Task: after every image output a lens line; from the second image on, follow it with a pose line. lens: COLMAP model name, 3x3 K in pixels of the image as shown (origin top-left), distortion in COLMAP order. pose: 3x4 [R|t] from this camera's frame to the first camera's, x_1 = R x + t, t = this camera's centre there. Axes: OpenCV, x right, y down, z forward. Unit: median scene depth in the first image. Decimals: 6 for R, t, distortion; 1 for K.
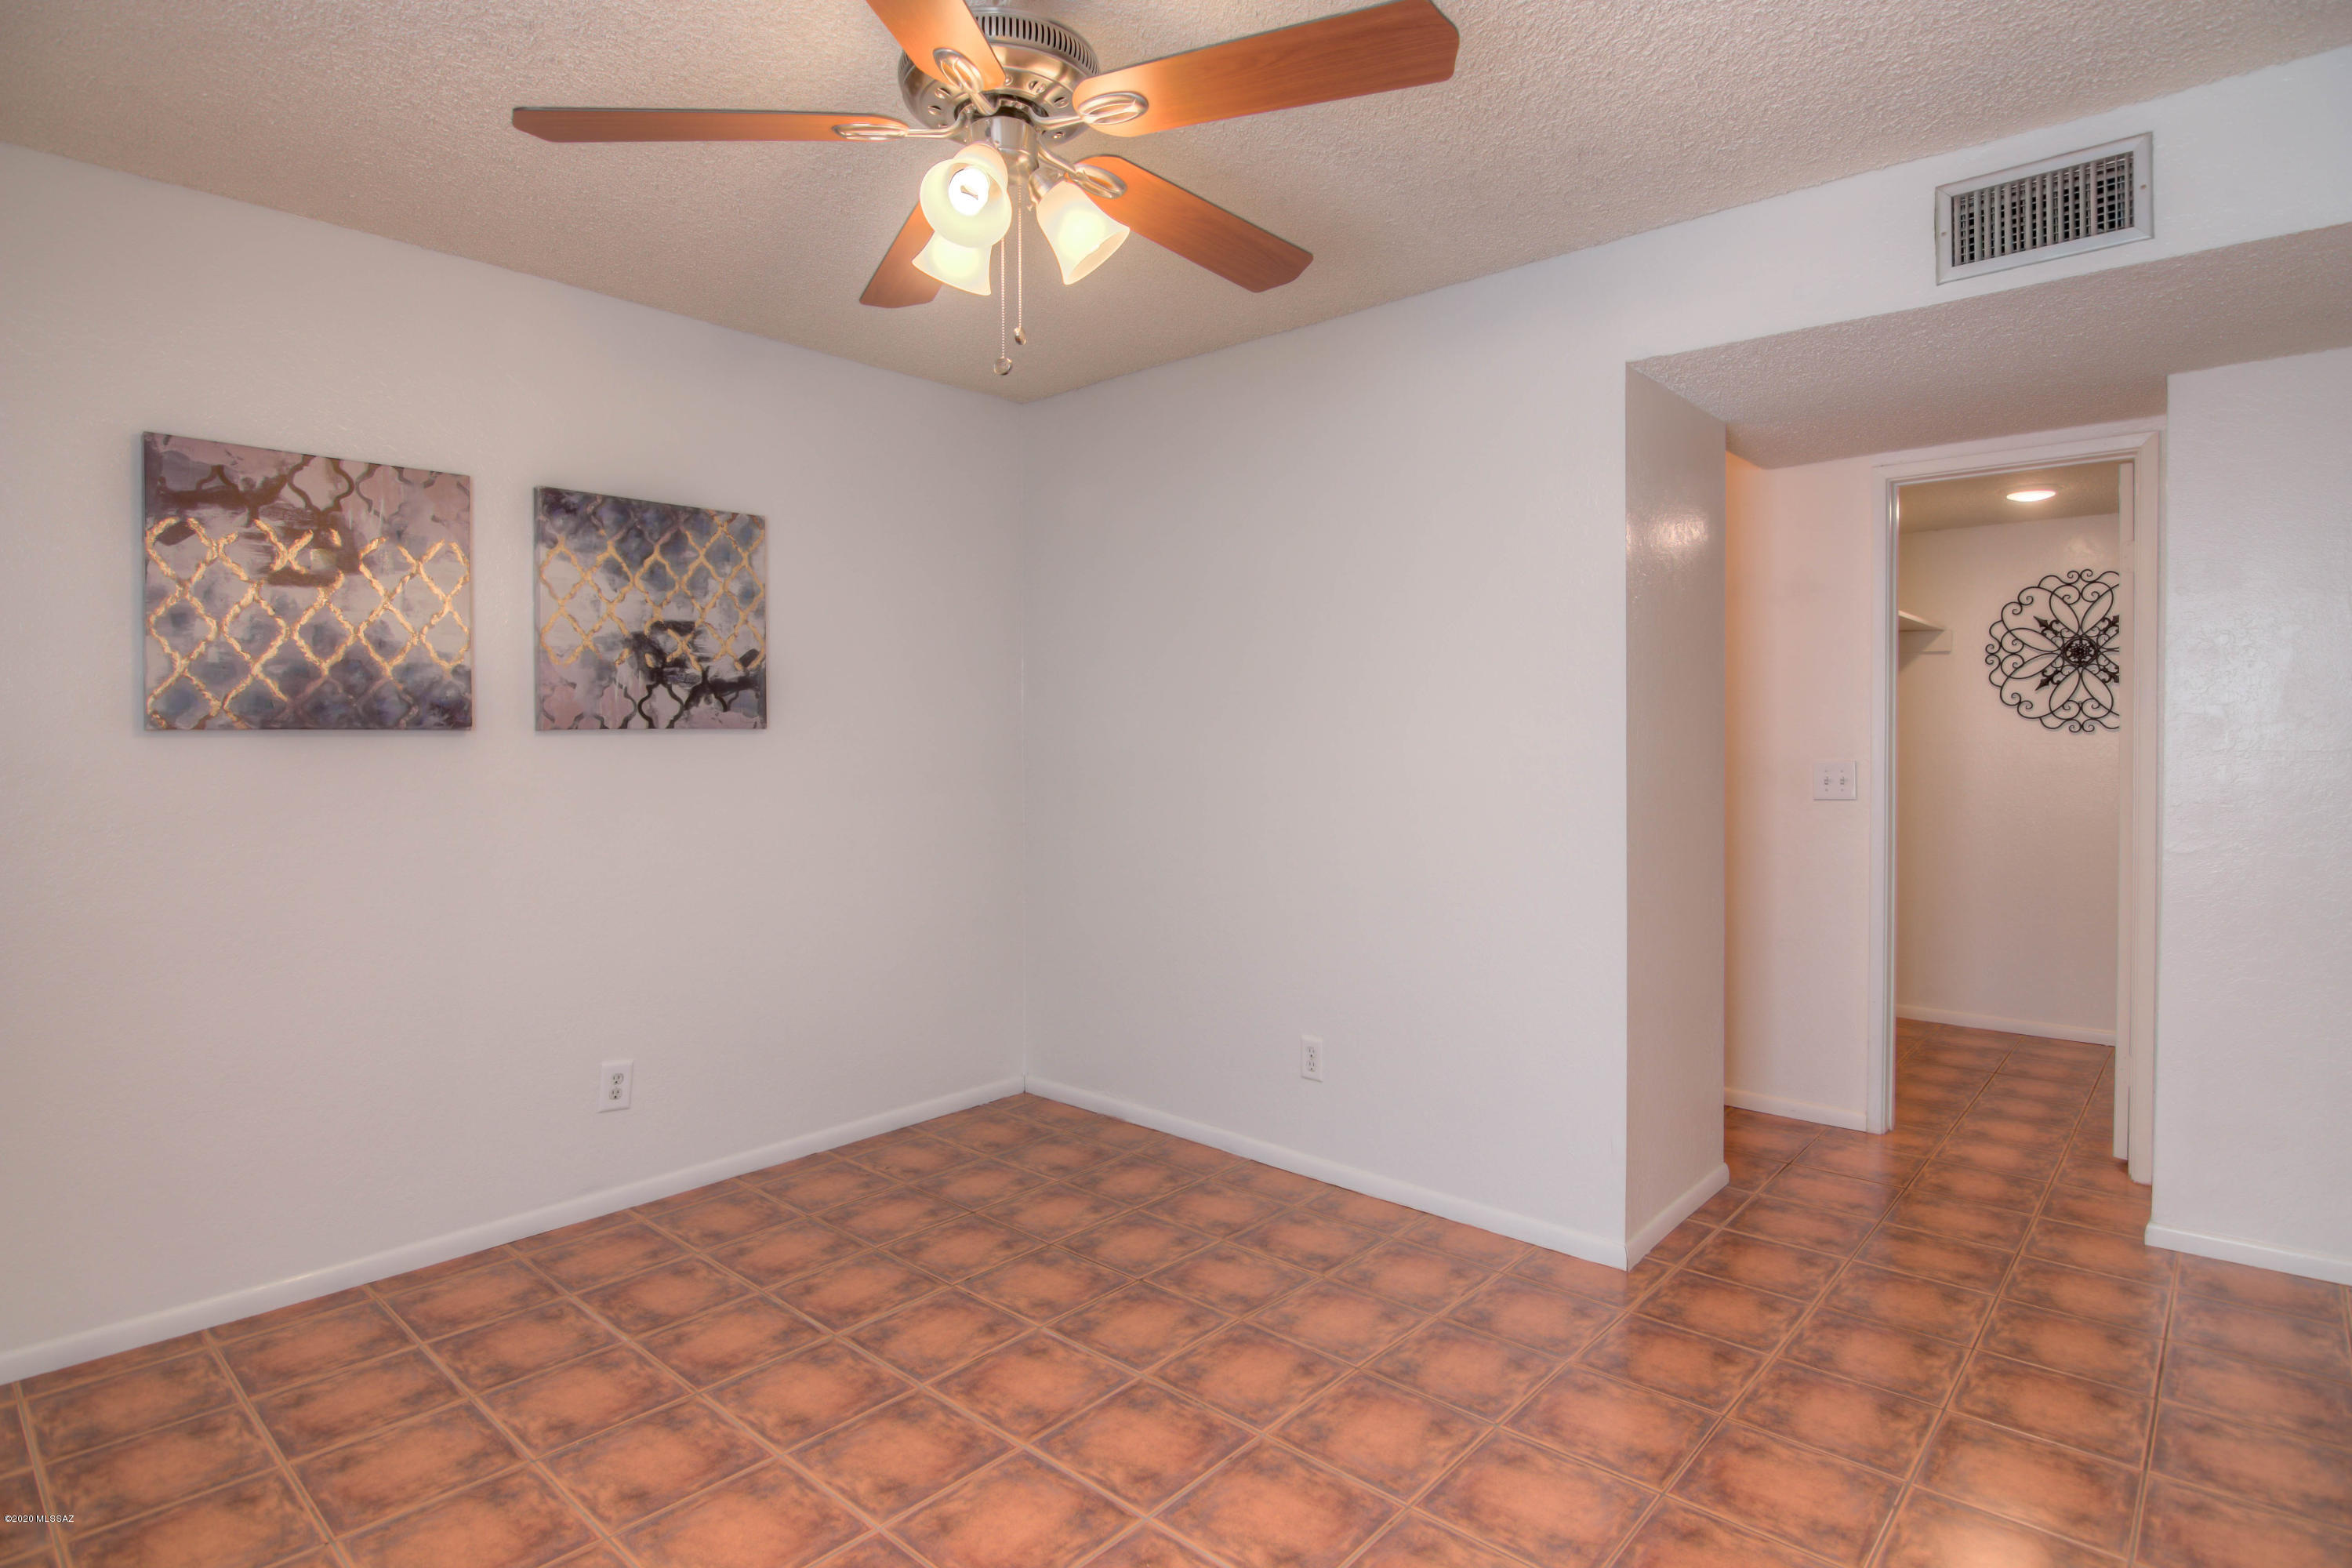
lens RADIAL K [[1202.0, 0, 1170.4], [0, 1202.0, 766.7], [0, 0, 1]] dist [-0.001020, -0.014292]
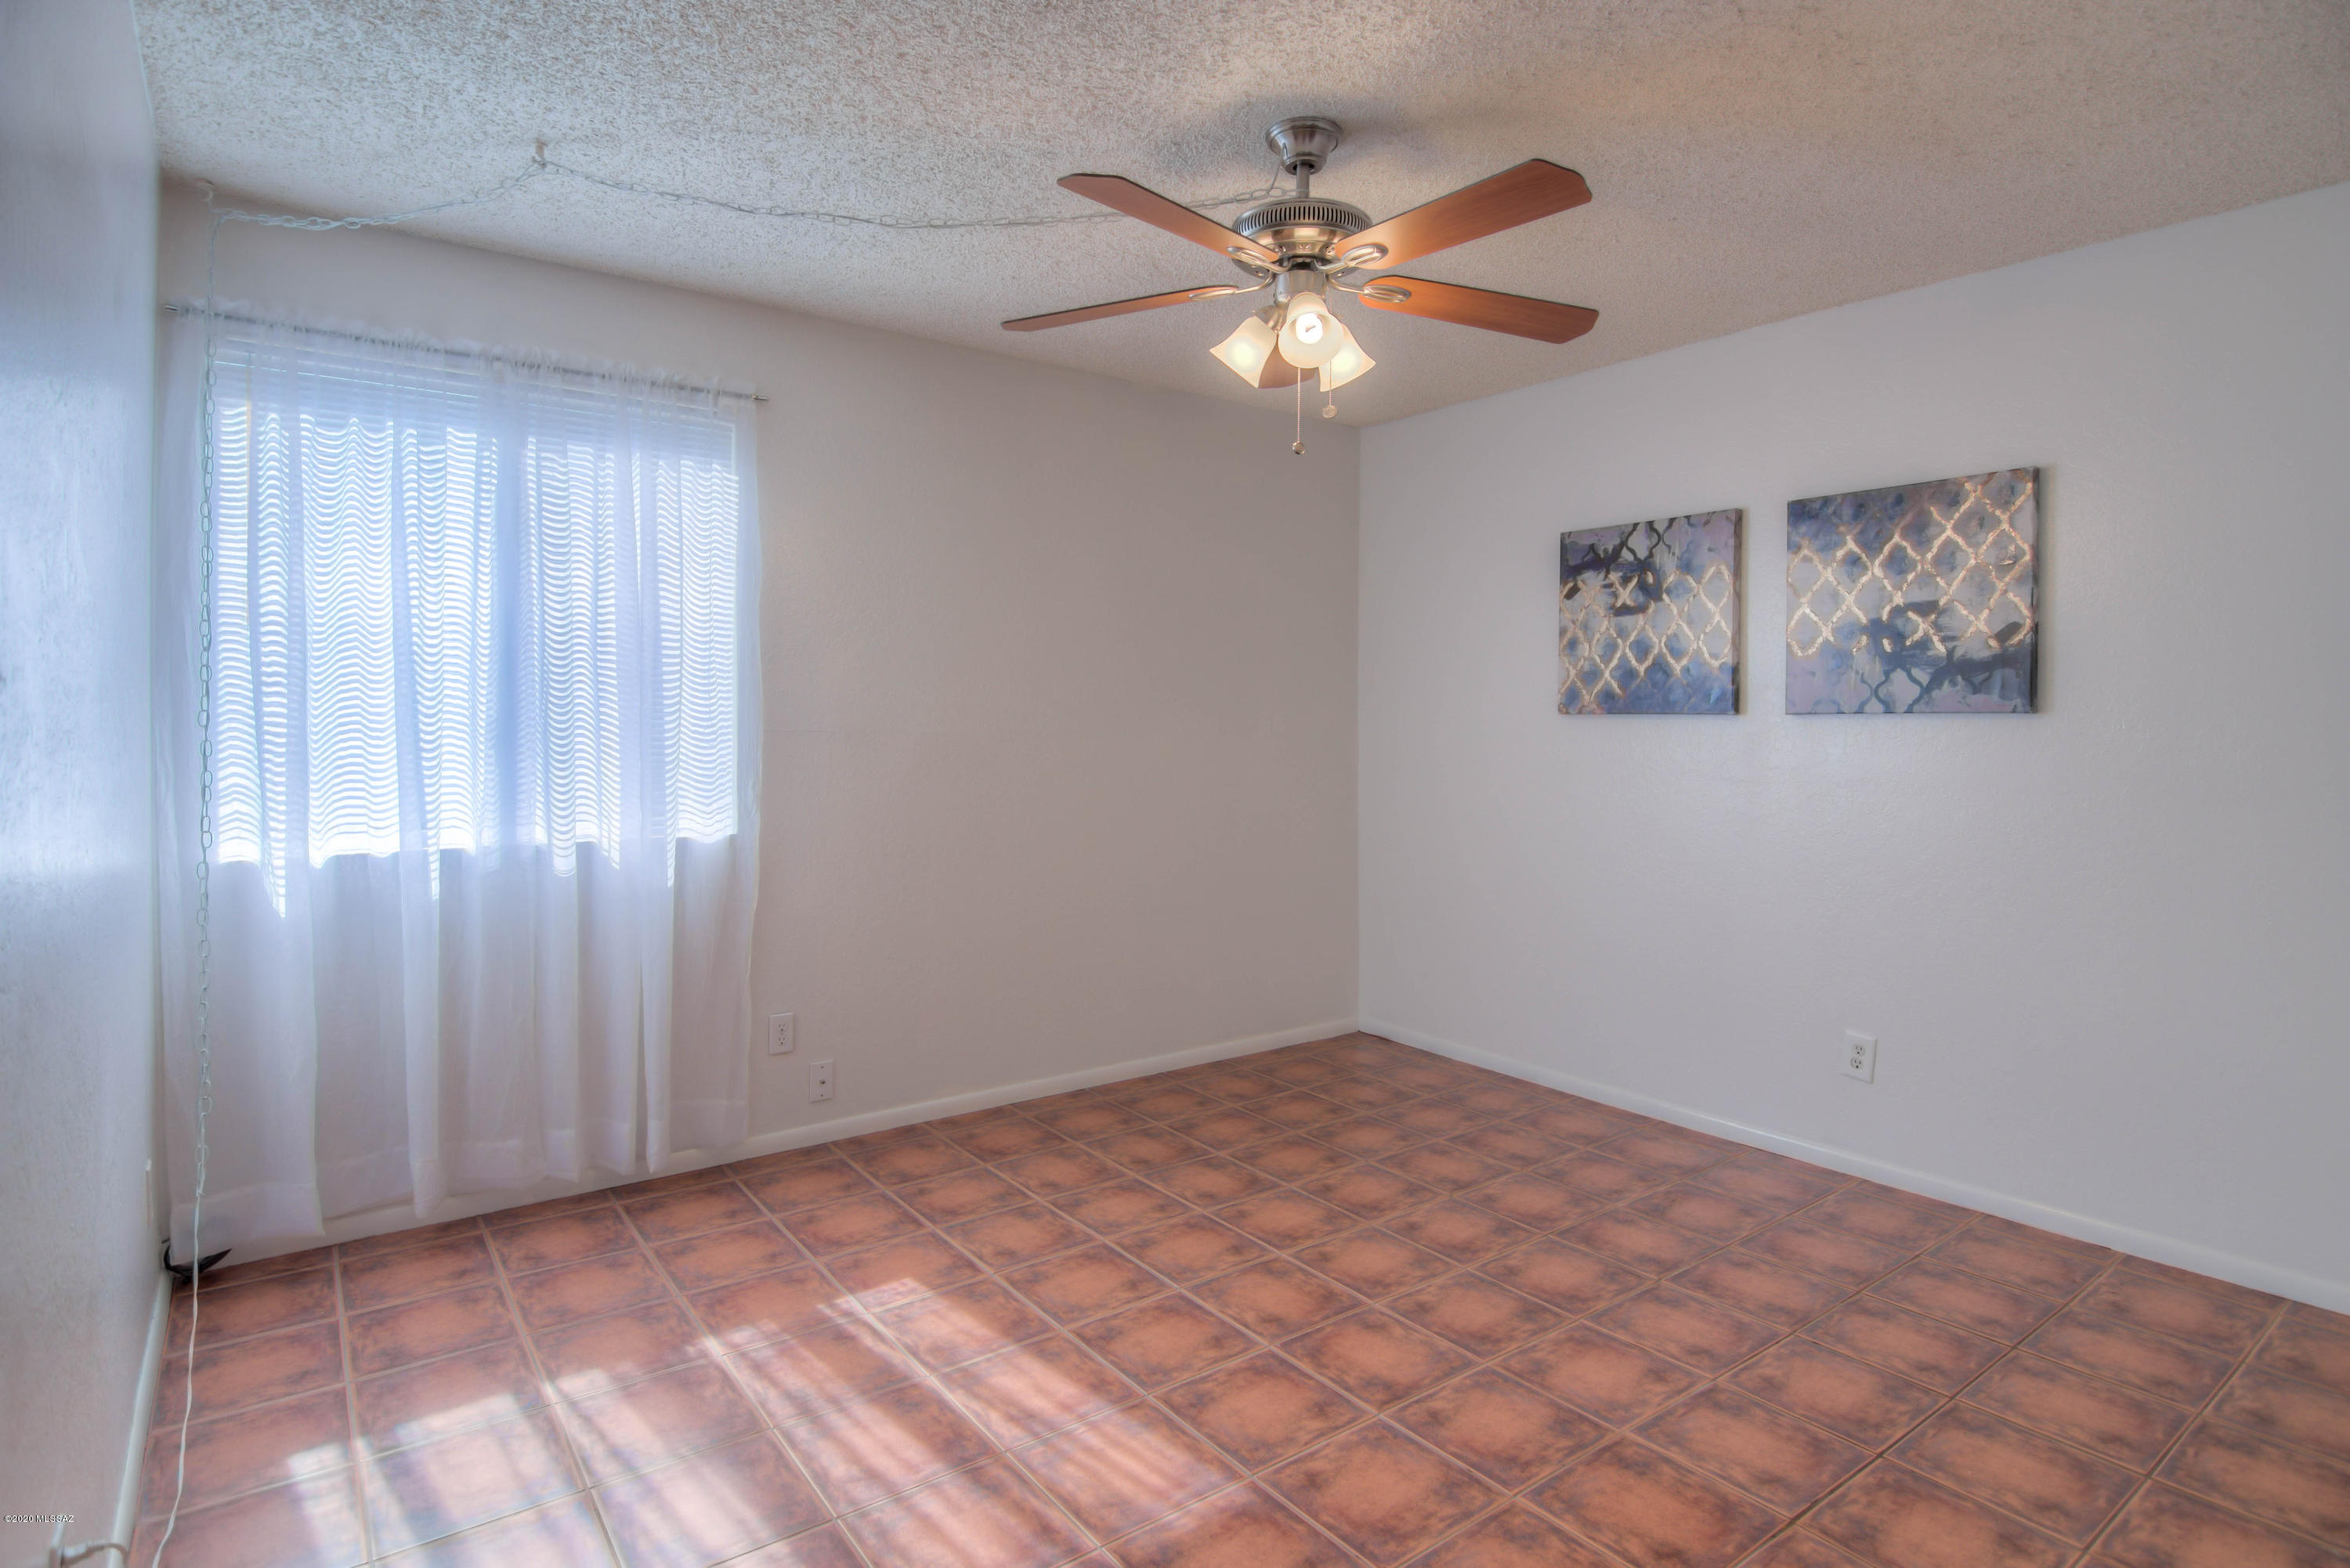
lens RADIAL K [[1216.8, 0, 1178.6], [0, 1216.8, 742.0], [0, 0, 1]] dist [-0.000315, -0.014779]
pose [[-0.188214, 0.021461, -0.981893, 0.792676], [-0.030848, 0.999139, 0.027751, -0.020341], [0.981643, 0.035512, -0.187390, 0.713080]]
